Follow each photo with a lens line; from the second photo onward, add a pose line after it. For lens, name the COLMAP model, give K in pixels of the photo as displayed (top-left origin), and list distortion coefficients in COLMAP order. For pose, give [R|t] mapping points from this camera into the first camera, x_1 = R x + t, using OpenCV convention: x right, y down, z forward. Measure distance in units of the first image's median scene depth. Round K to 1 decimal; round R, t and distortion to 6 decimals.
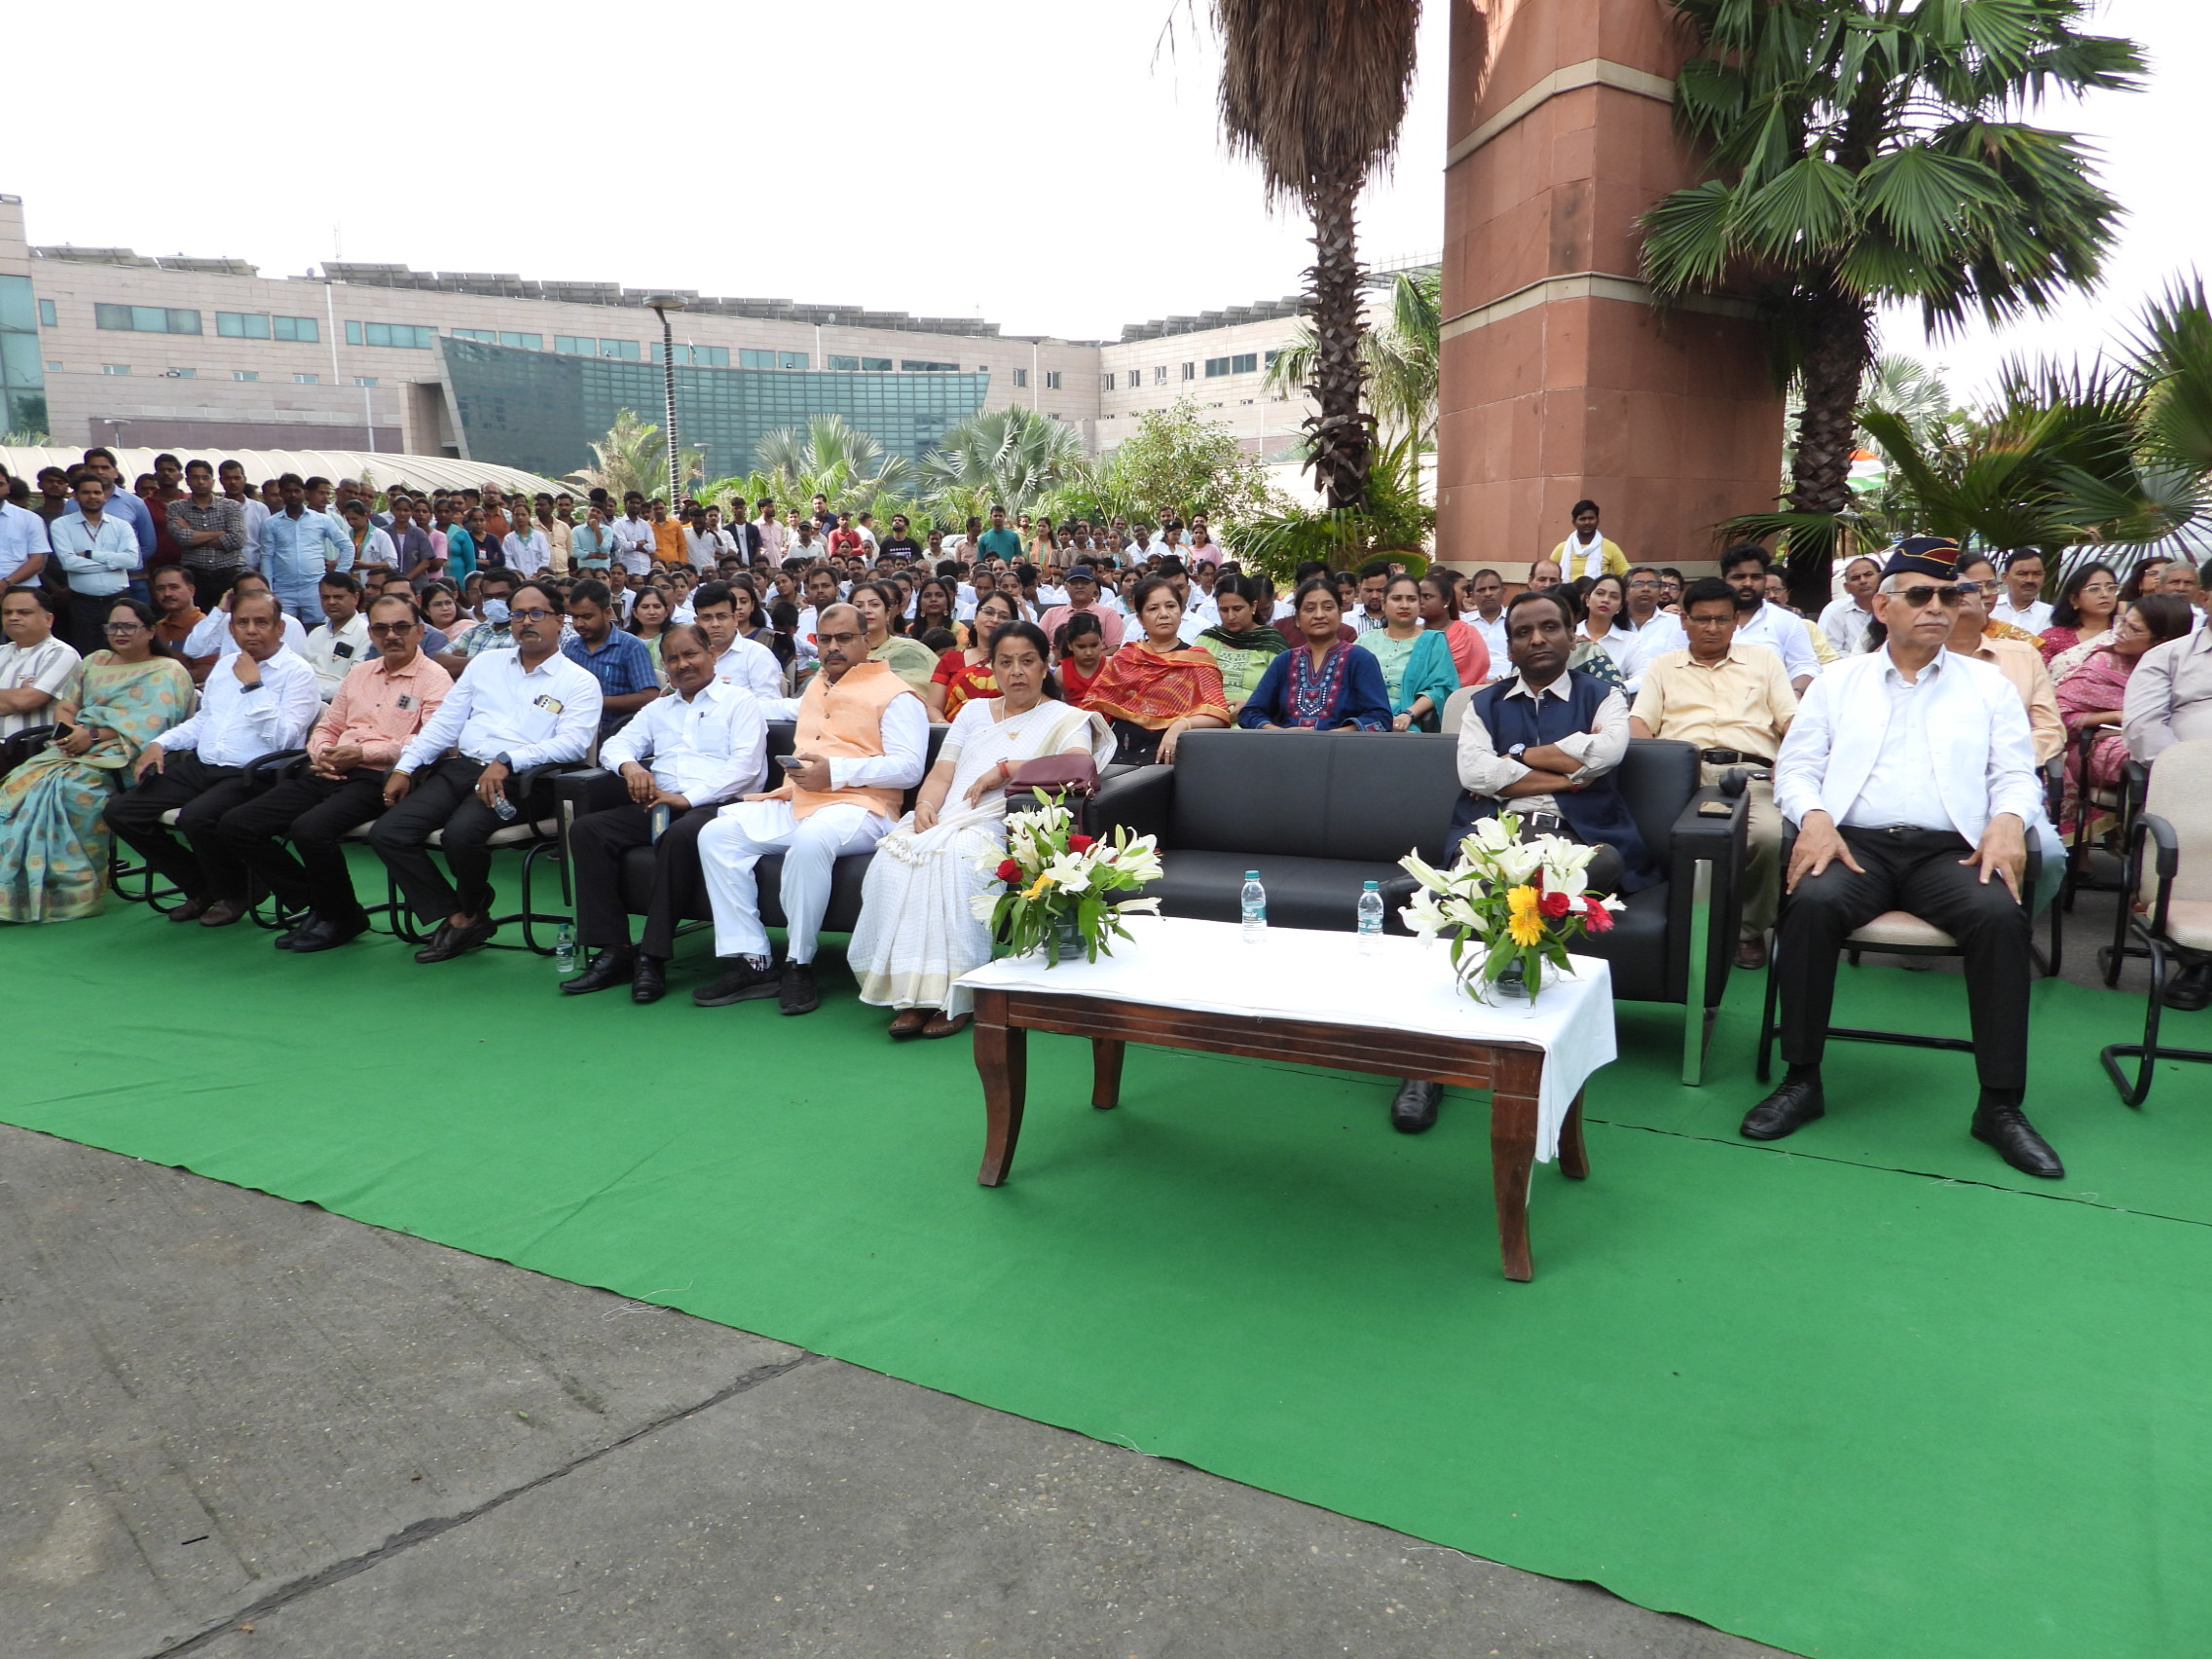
lens RADIAL K [[1581.1, 0, 1114.8], [0, 1581.1, 837.1], [0, 0, 1]] dist [-0.022466, 0.010316]
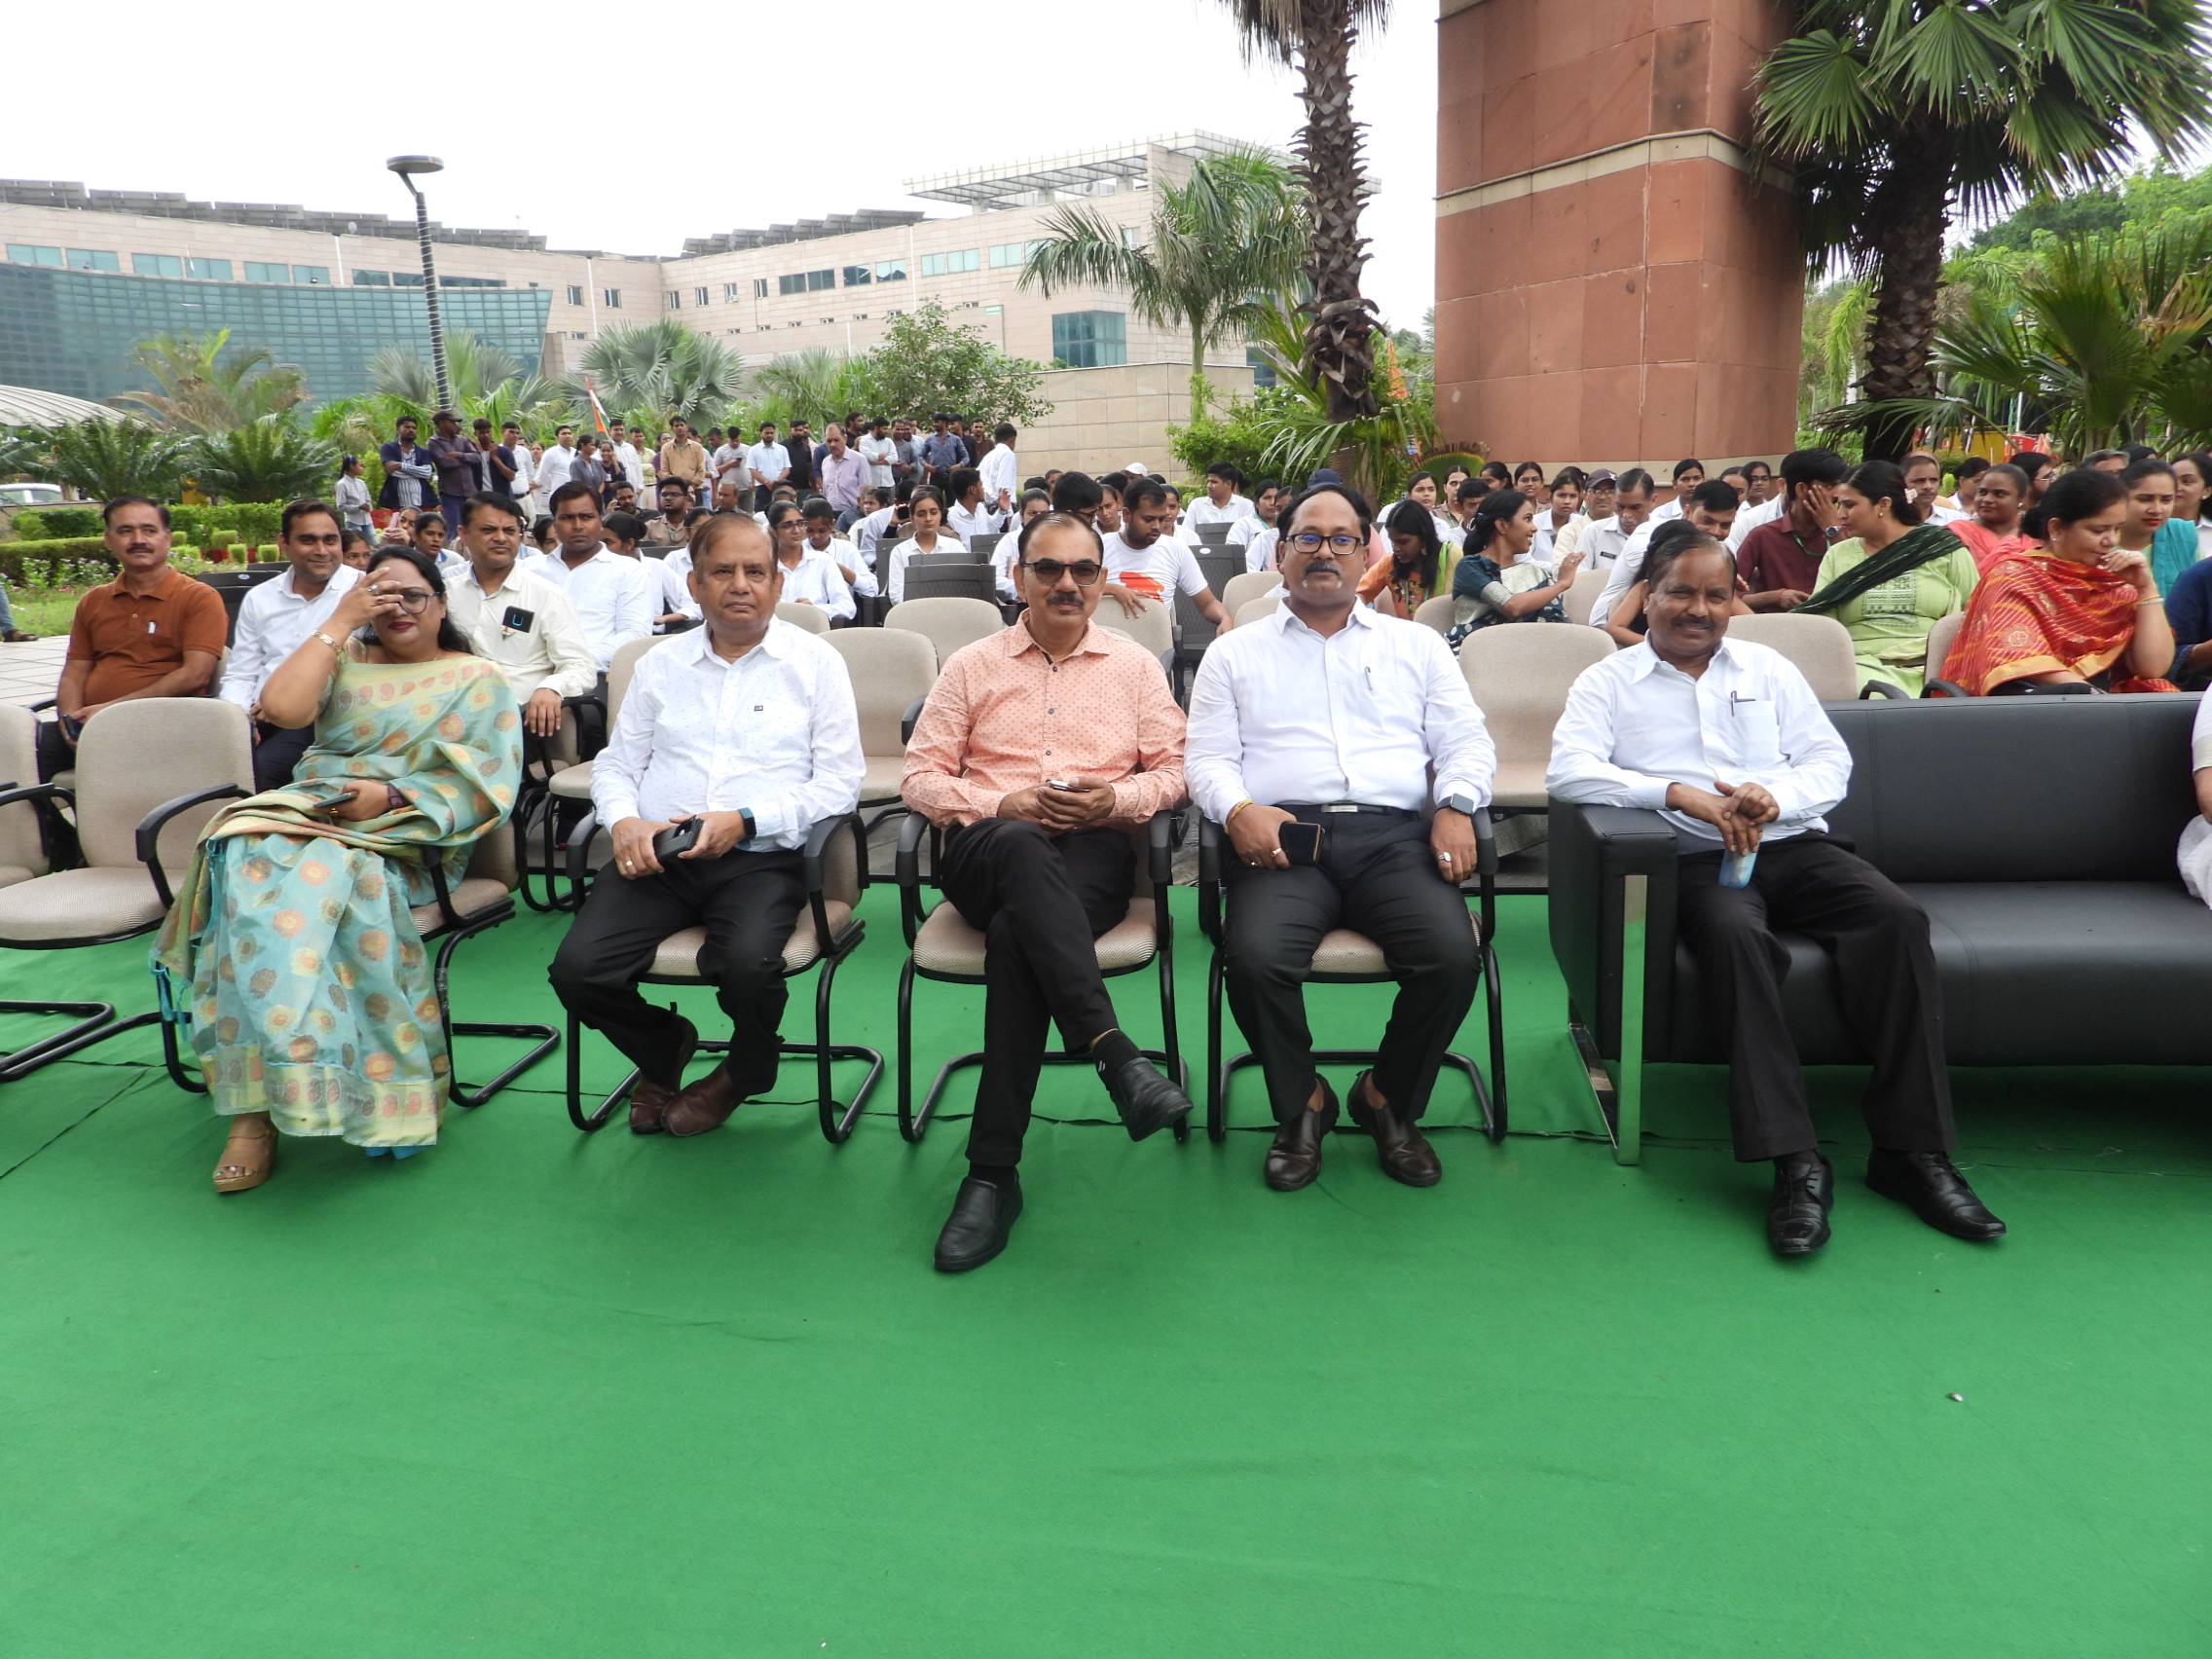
lens RADIAL K [[1581.1, 0, 1115.7], [0, 1581.1, 838.2], [0, 0, 1]] dist [-0.022466, 0.010316]
pose [[0.962666, -0.085008, 0.256996, -0.238383], [0.073024, 0.995766, 0.055841, -0.028268], [-0.260655, -0.034989, 0.964798, 0.182094]]
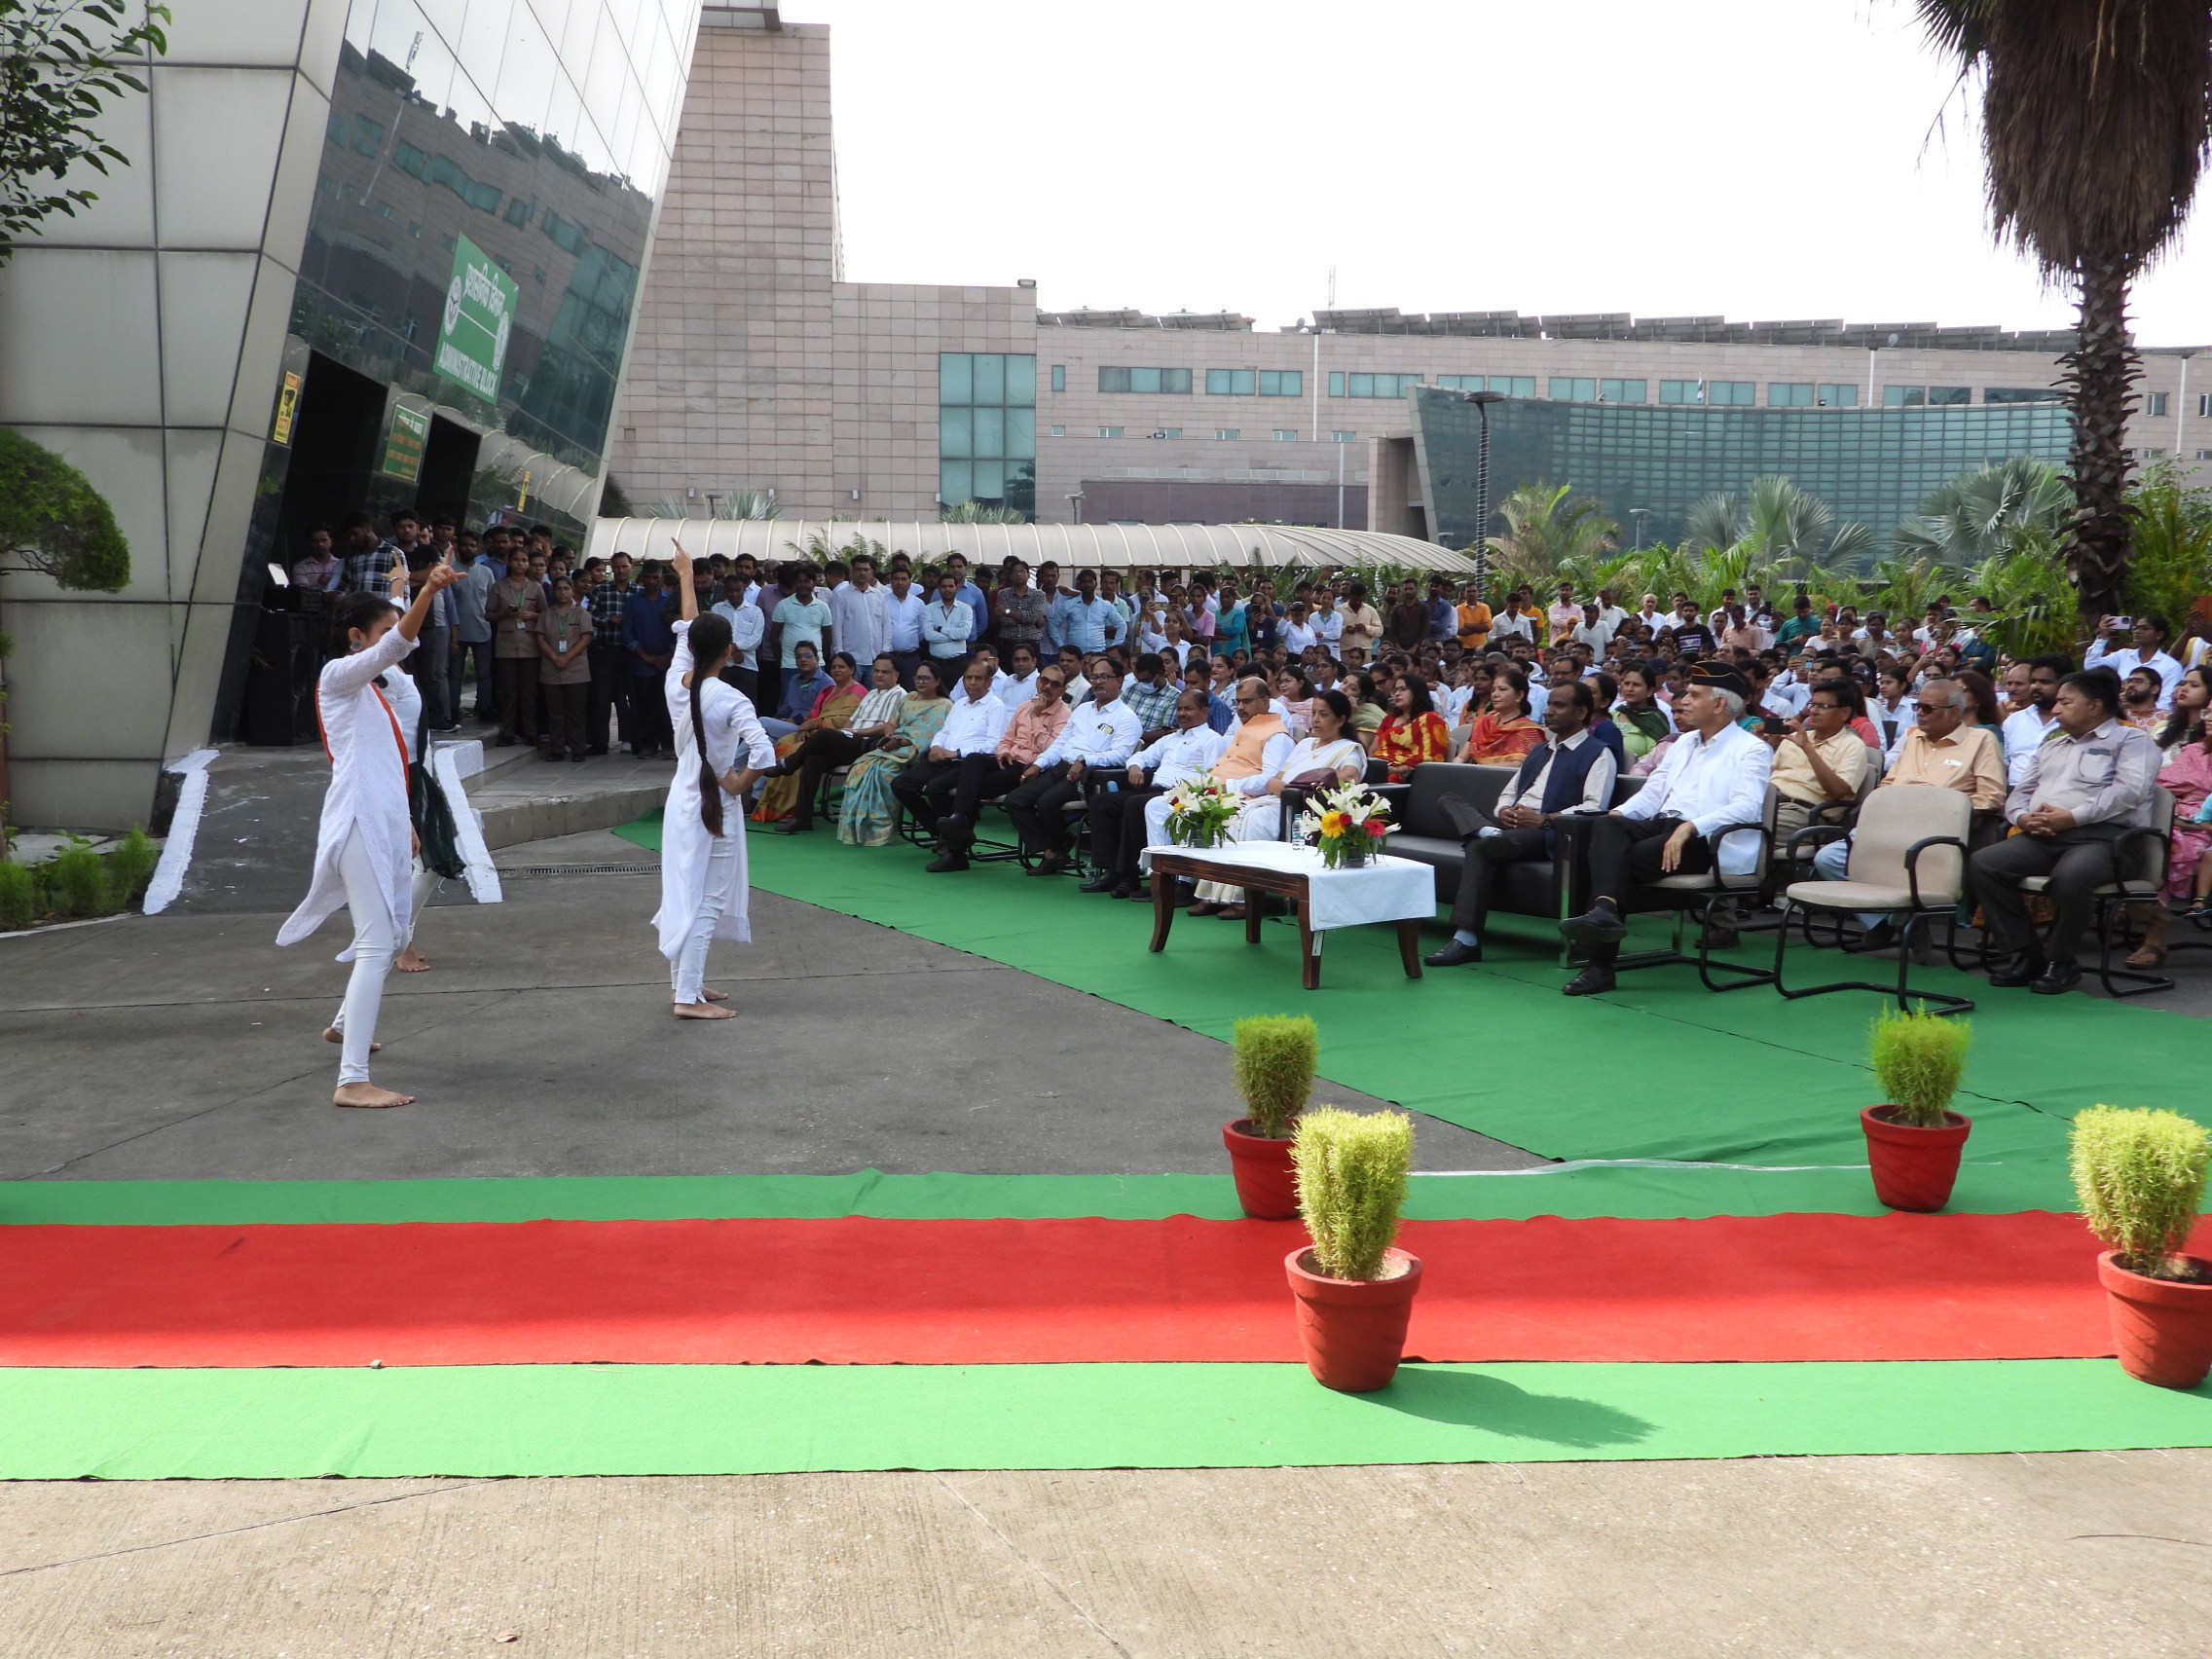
lens RADIAL K [[1977.5, 0, 1105.2], [0, 1977.5, 831.3], [0, 0, 1]] dist [-0.014919, 0.009209]
pose [[0.847102, 0.073343, -0.526345, 0.285683], [-0.112523, 0.992728, -0.042765, 0.042244], [0.519381, 0.095453, 0.849195, -0.293521]]
